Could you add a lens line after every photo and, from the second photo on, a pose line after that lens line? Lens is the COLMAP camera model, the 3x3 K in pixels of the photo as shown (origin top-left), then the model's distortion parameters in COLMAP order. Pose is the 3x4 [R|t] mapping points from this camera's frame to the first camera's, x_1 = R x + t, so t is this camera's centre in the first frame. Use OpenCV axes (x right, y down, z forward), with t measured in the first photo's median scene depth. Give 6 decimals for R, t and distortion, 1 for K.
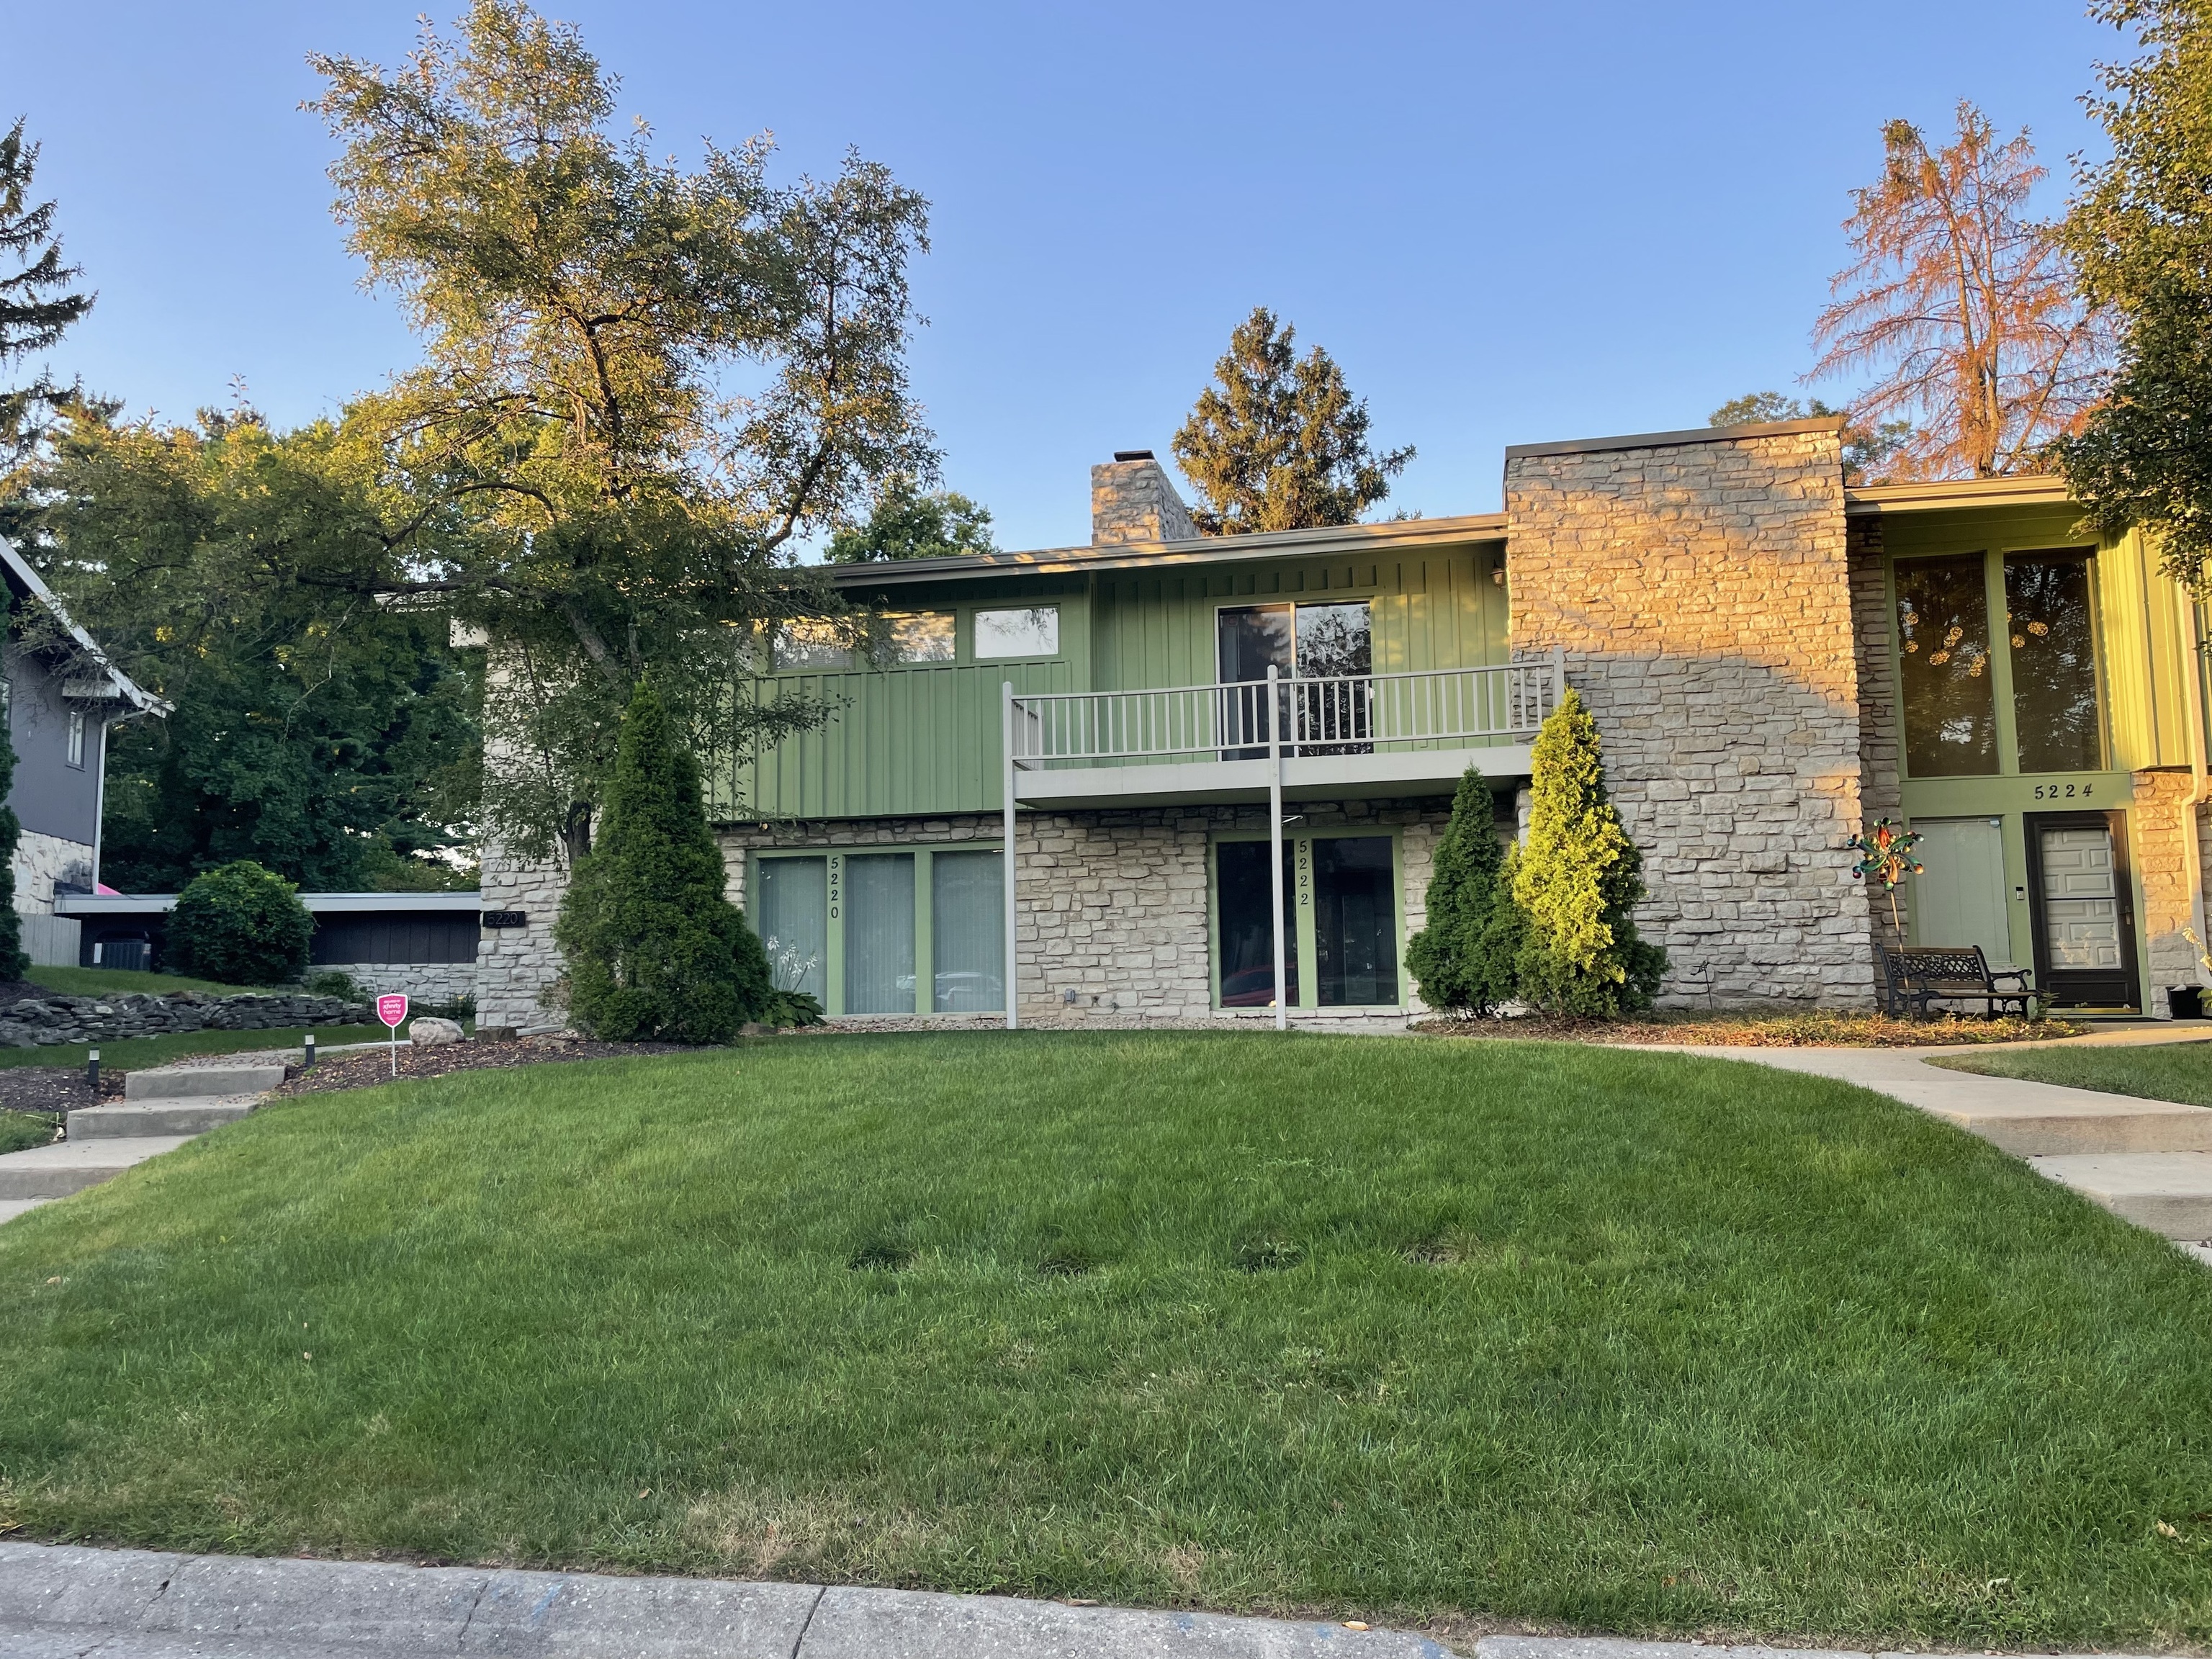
lens RADIAL K [[1671.4, 0, 1114.9], [0, 1671.4, 818.4], [0, 0, 1]] dist [0.096861, -0.033797]
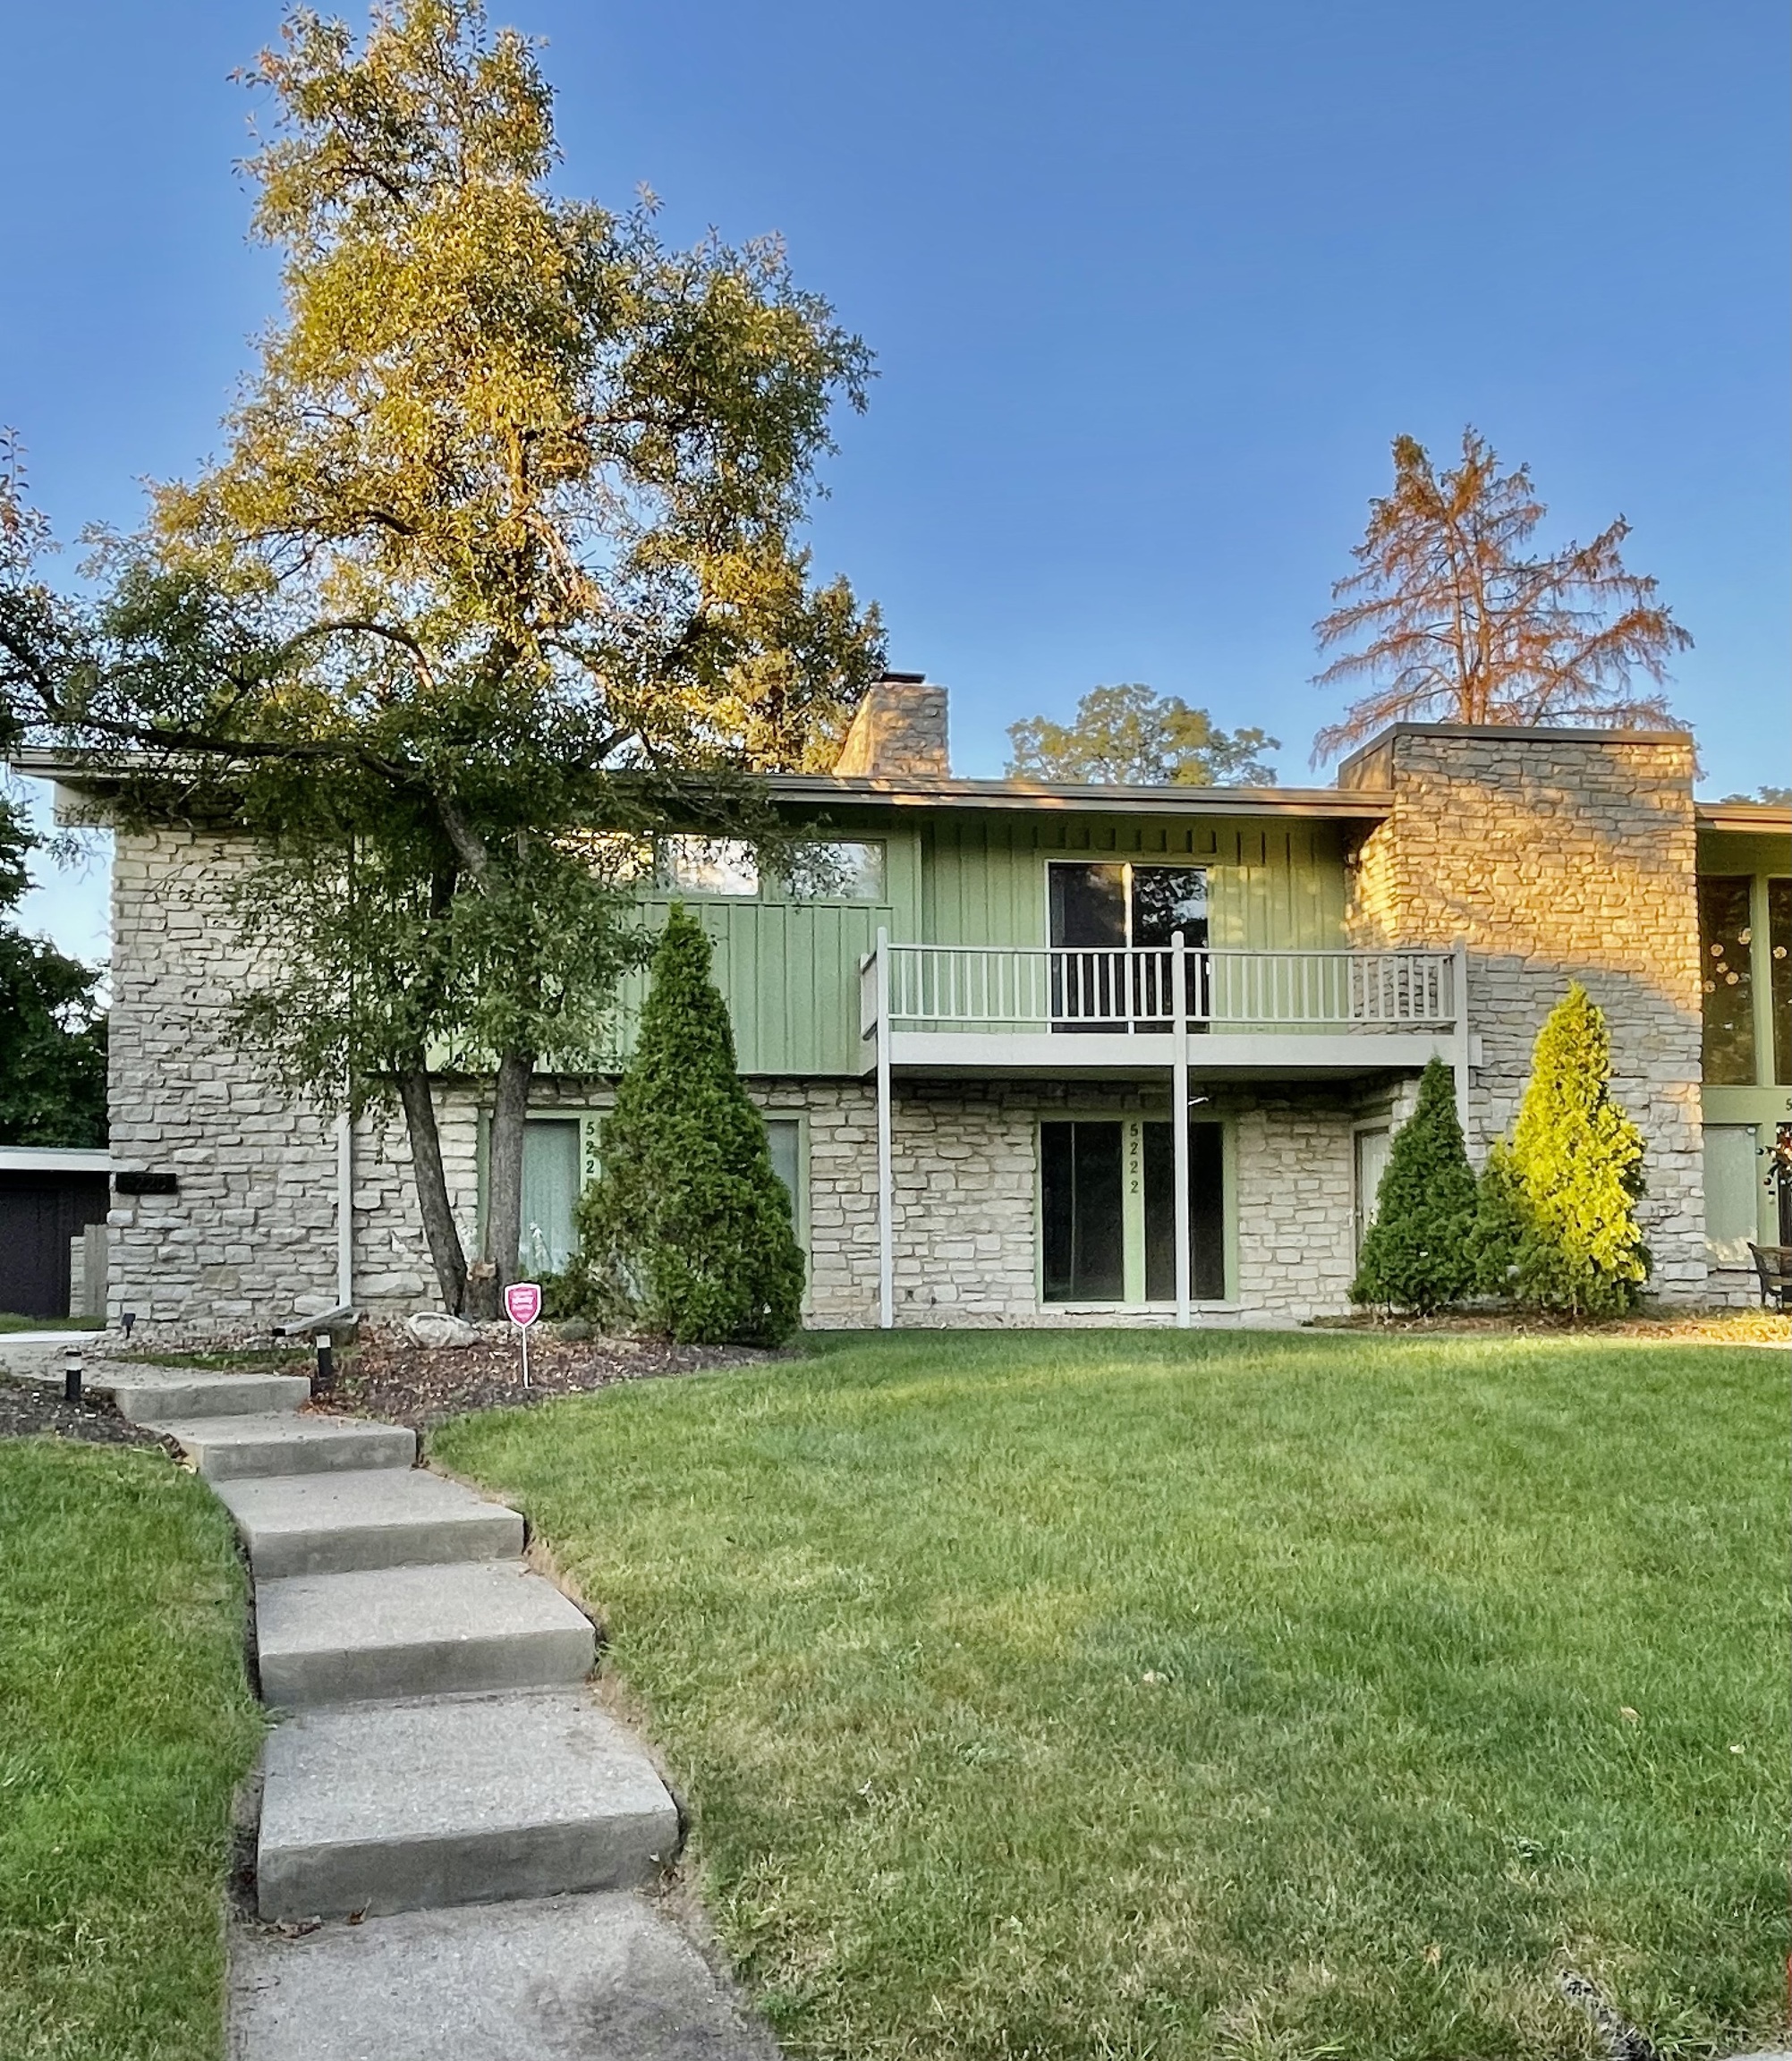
lens RADIAL K [[1822.1, 0, 941.7], [0, 1822.1, 1199.2], [0, 0, 1]] dist [0.025650, 0.036312]
pose [[0.936218, 0.024075, 0.350594, -0.364492], [-0.044172, 0.997800, 0.049439, 0.010484], [-0.348632, -0.061772, 0.935222, 0.098747]]
